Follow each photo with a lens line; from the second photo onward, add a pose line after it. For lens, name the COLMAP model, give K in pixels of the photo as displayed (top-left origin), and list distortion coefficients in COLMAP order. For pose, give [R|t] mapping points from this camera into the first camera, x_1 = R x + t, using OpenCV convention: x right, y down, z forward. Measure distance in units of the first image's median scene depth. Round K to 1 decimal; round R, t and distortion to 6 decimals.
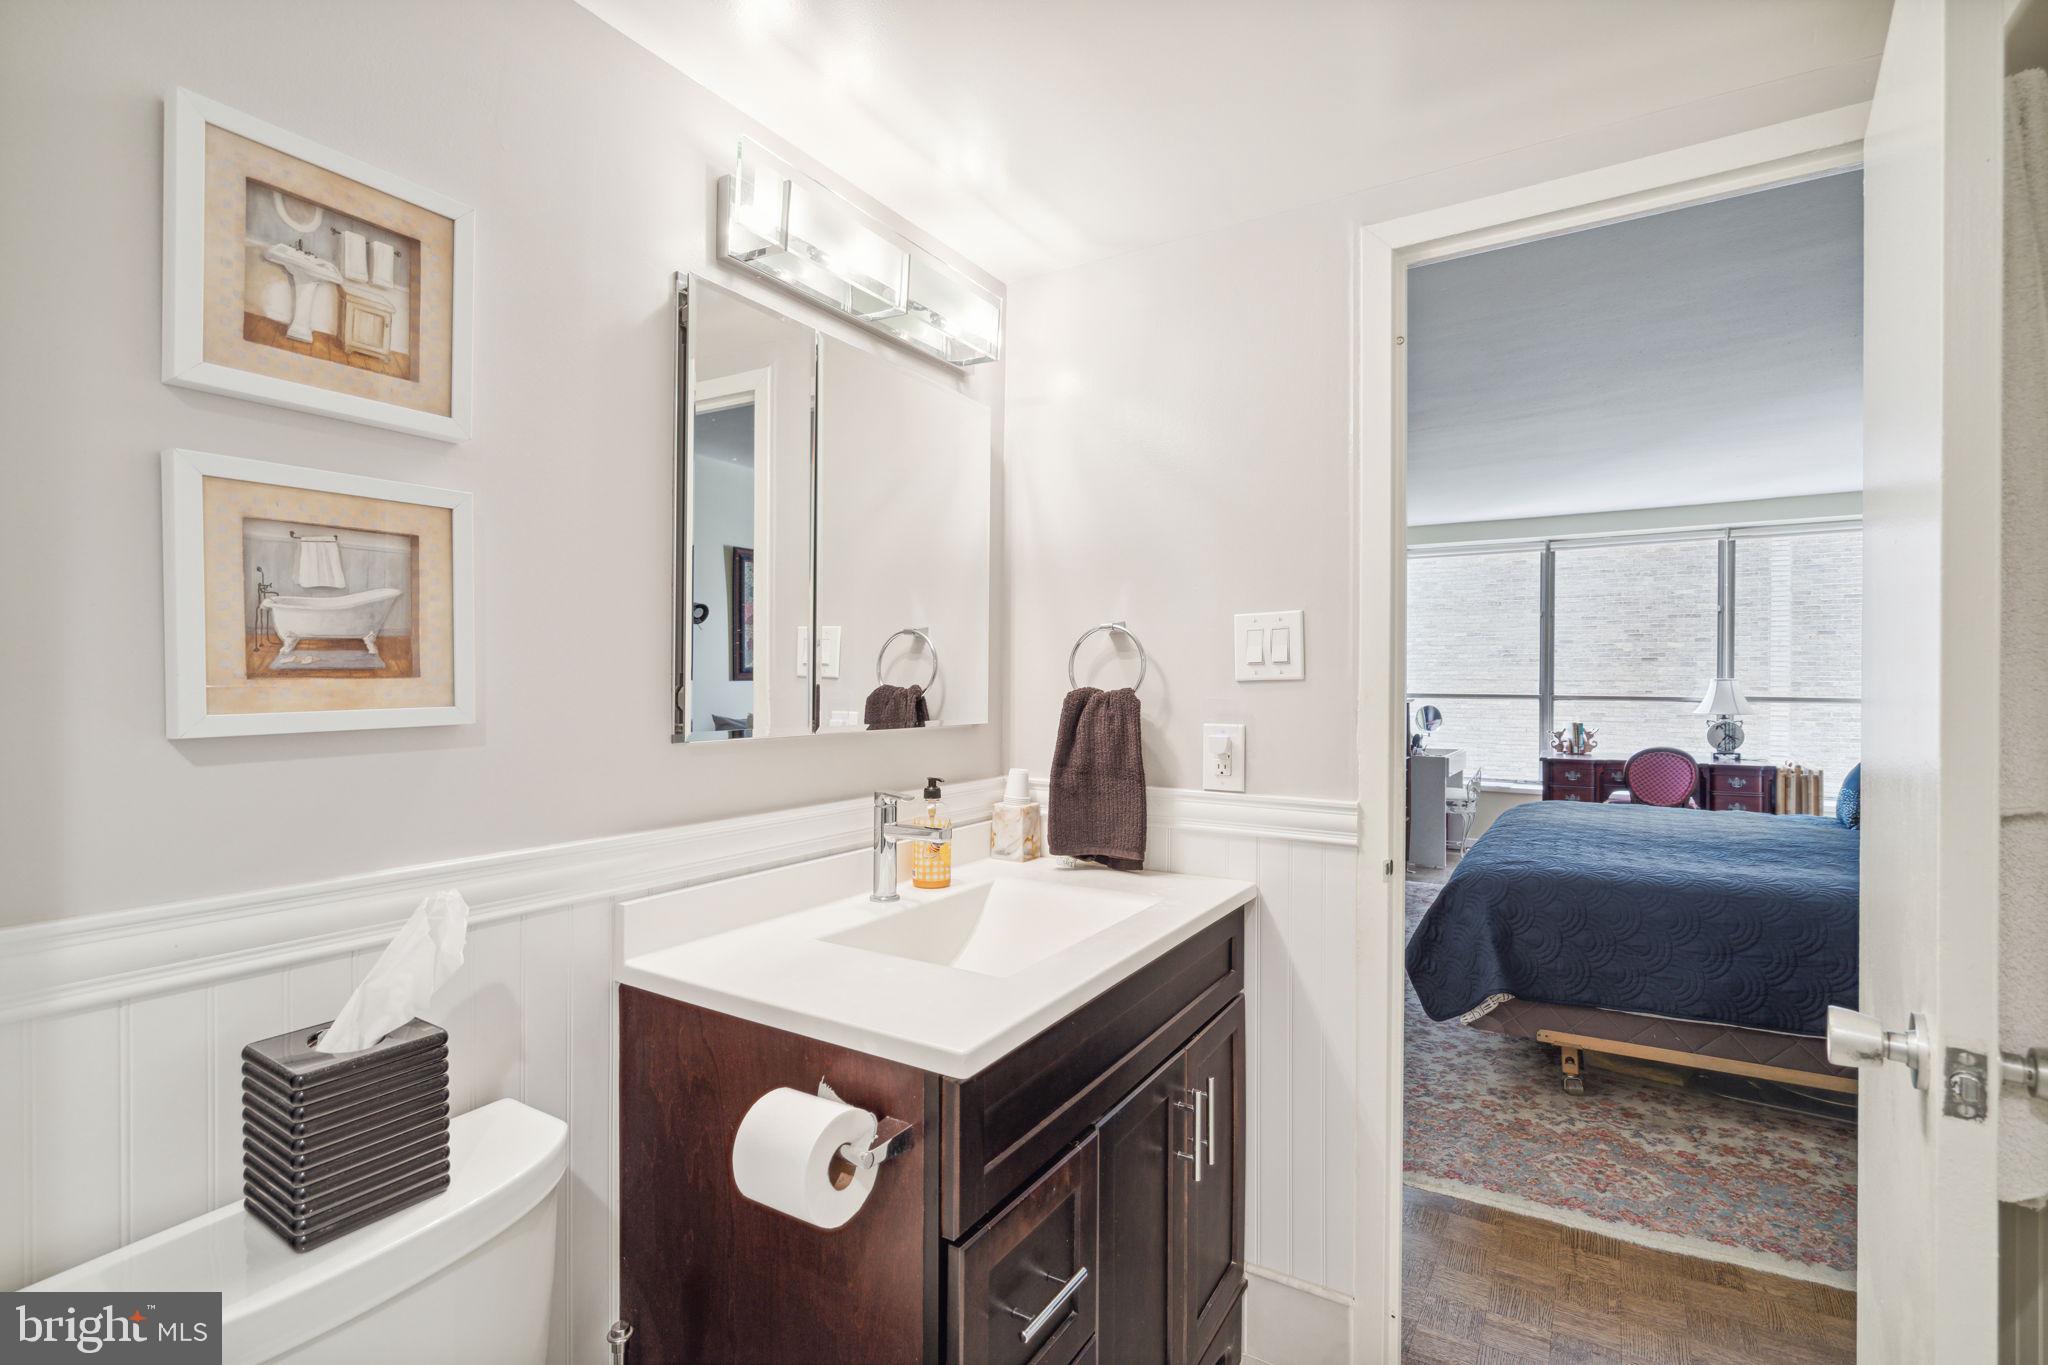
lens RADIAL K [[928.4, 0, 1024.5], [0, 928.4, 689.6], [0, 0, 1]] dist [0.000018, 0.003464]
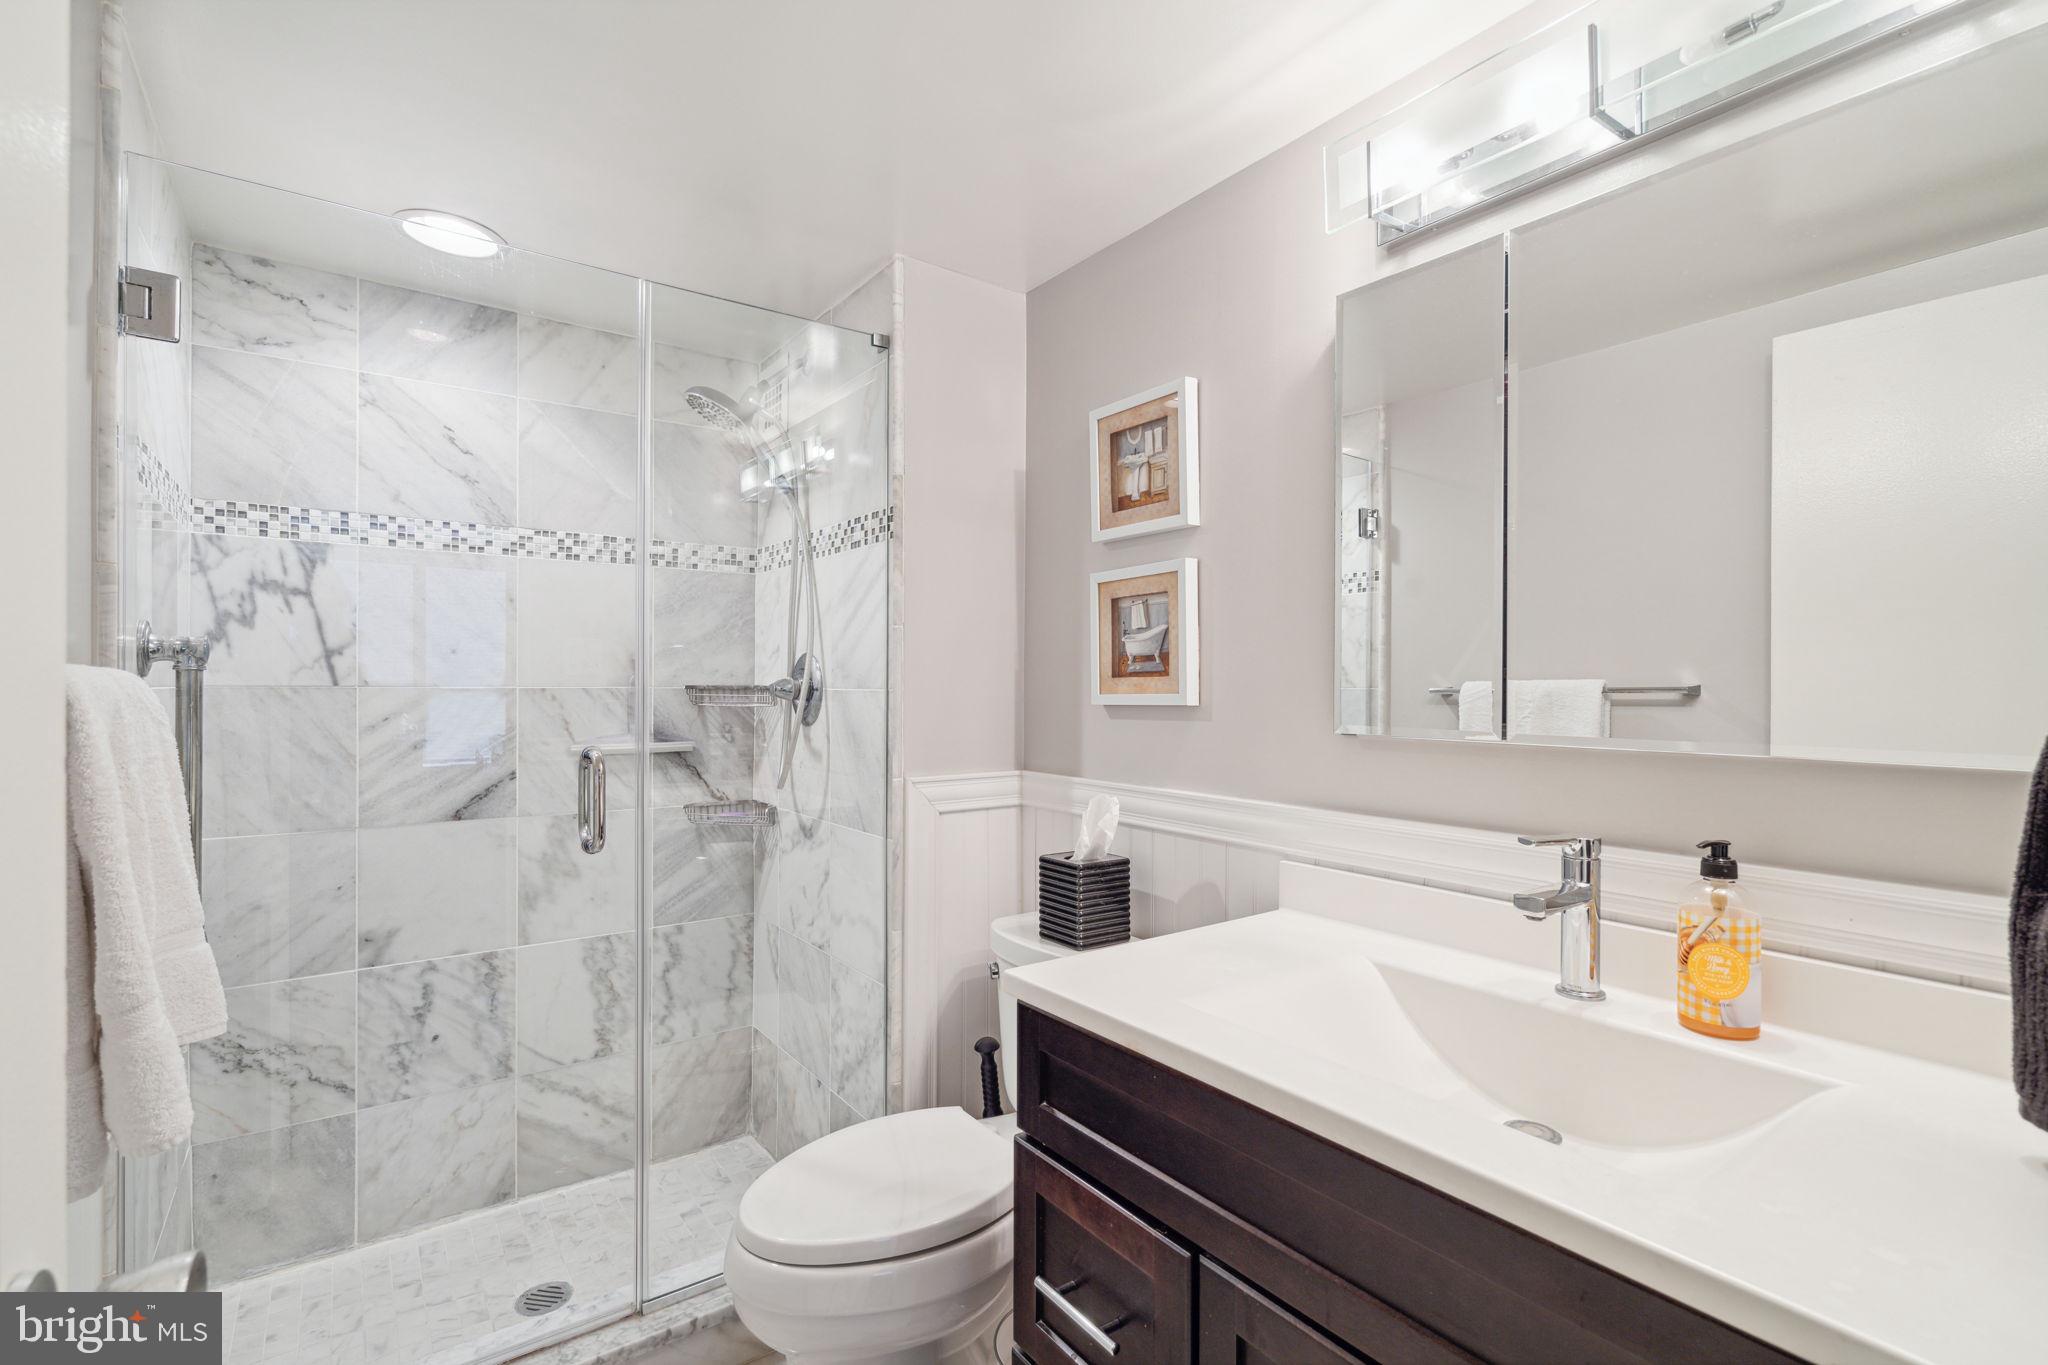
lens RADIAL K [[928.4, 0, 1005.7], [0, 928.4, 678.0], [0, 0, 1]] dist [0.000018, 0.003464]
pose [[-0.375456, -0.011031, -0.926775, 1.036194], [-0.011336, 0.999909, -0.007309, 0.006145], [0.926771, 0.007761, -0.375546, 1.404001]]
